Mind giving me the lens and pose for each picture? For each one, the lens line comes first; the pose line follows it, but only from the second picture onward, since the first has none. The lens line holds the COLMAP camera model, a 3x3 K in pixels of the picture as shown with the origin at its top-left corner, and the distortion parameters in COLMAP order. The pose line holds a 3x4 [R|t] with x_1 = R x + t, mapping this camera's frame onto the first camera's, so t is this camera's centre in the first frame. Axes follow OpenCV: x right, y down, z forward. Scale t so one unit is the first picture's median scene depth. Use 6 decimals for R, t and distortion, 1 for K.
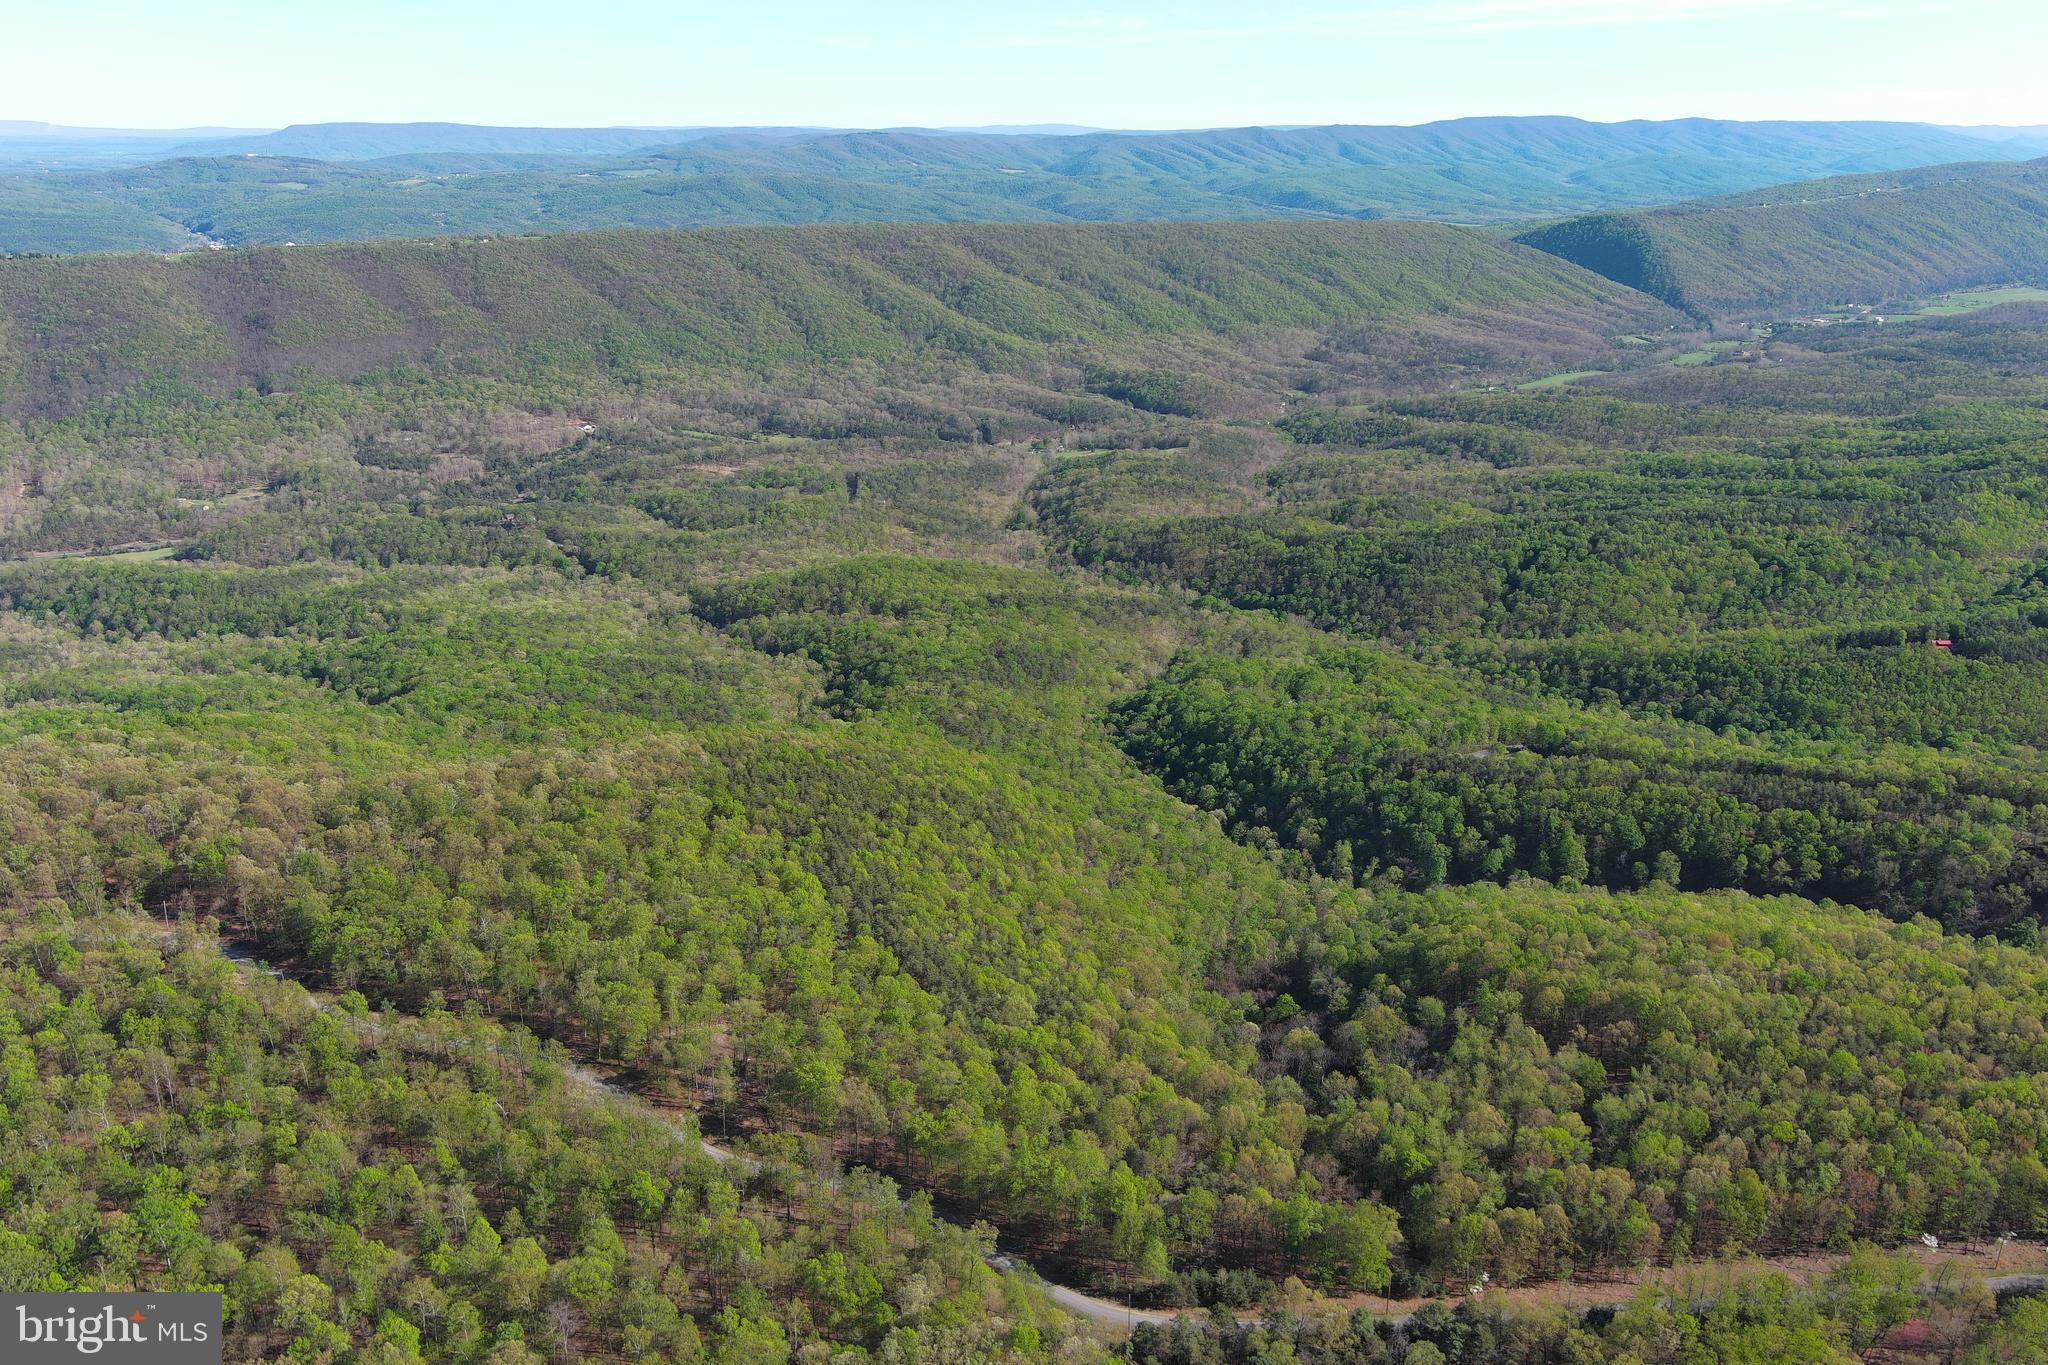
lens RADIAL K [[1581.2, 0, 1028.4], [0, 1581.2, 687.0], [0, 0, 1]] dist [0.030605, -0.035546]
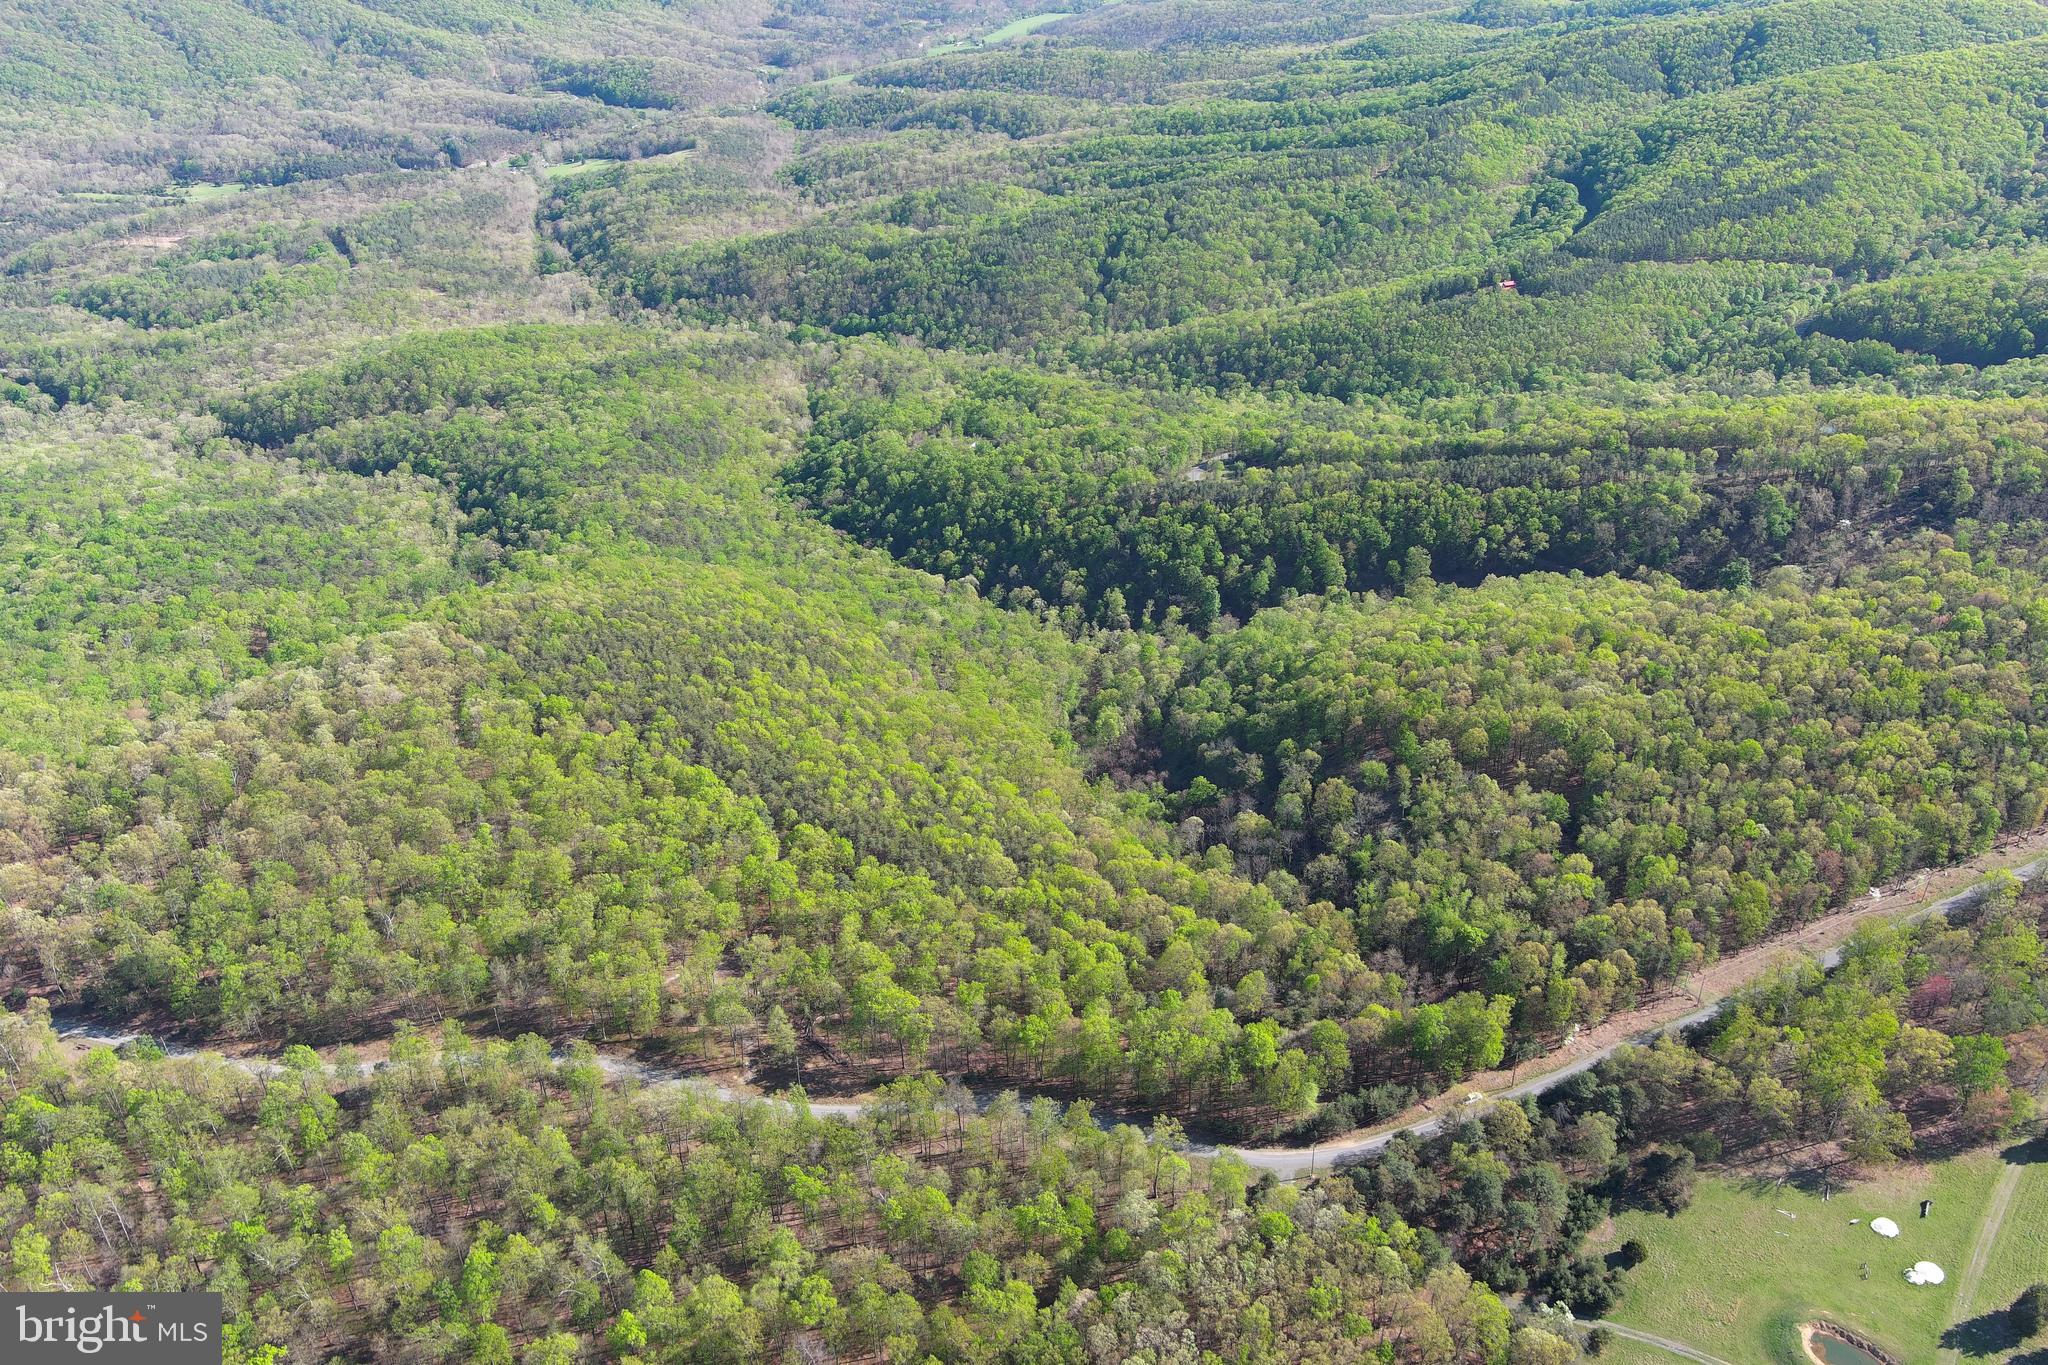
lens RADIAL K [[1581.2, 0, 1028.8], [0, 1581.2, 682.0], [0, 0, 1]] dist [0.030605, -0.035546]
pose [[0.931560, -0.211814, 0.295519, -0.104160], [0.149283, 0.963936, 0.220323, -0.048716], [-0.331528, -0.161128, 0.929584, 0.042461]]
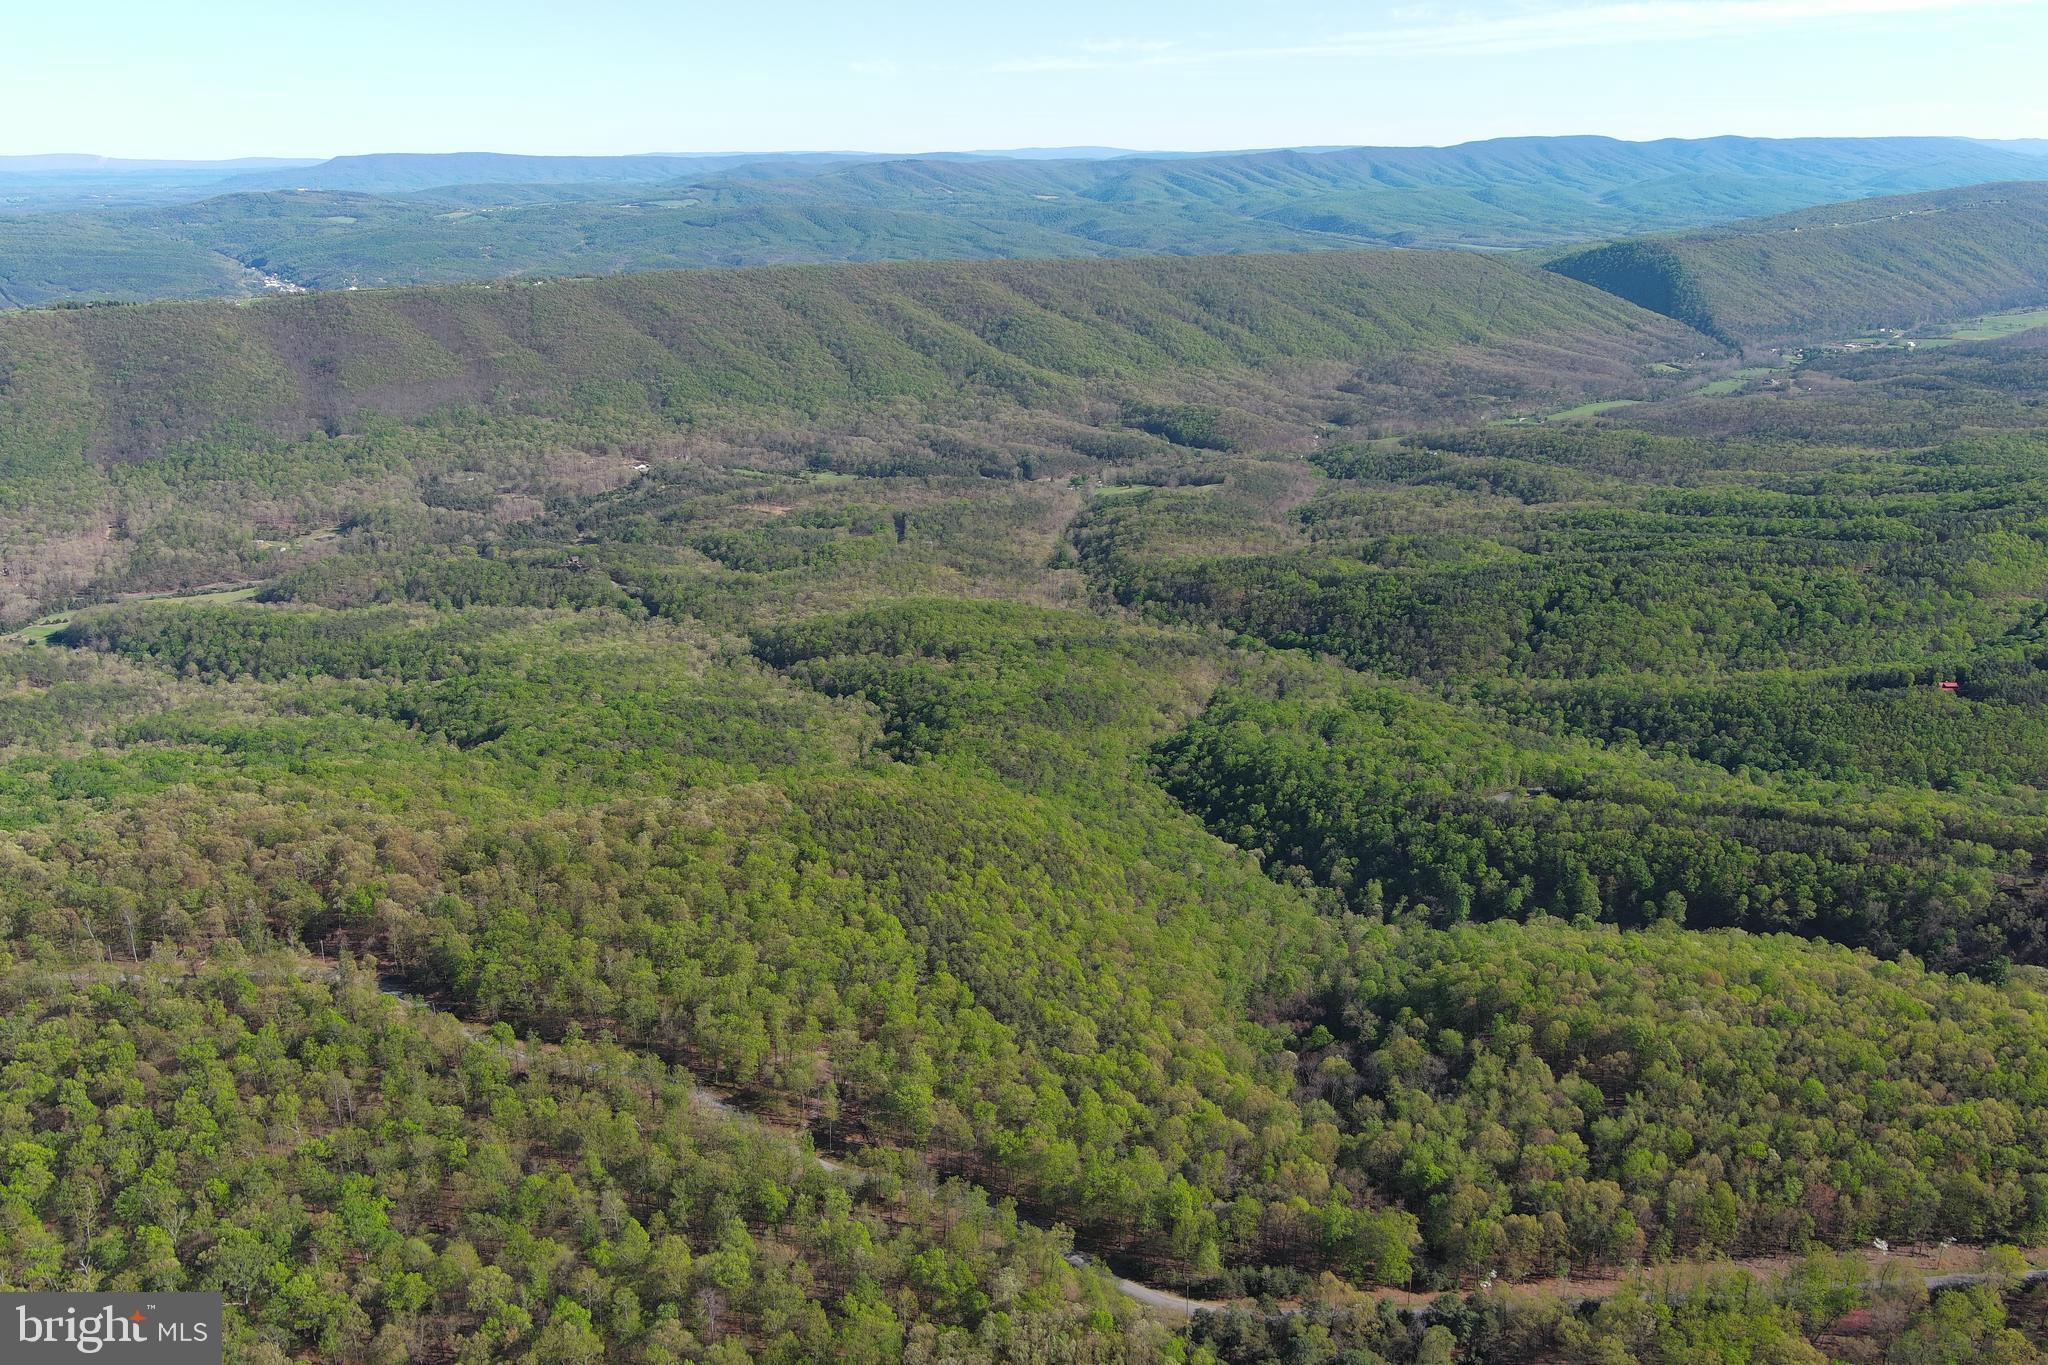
lens RADIAL K [[1581.2, 0, 1029.3], [0, 1581.2, 685.8], [0, 0, 1]] dist [0.030605, -0.035546]
pose [[0.999789, -0.002167, -0.020427, -0.008372], [0.001909, 0.999918, -0.012633, -0.013712], [0.020453, 0.012591, 0.999712, -0.053300]]
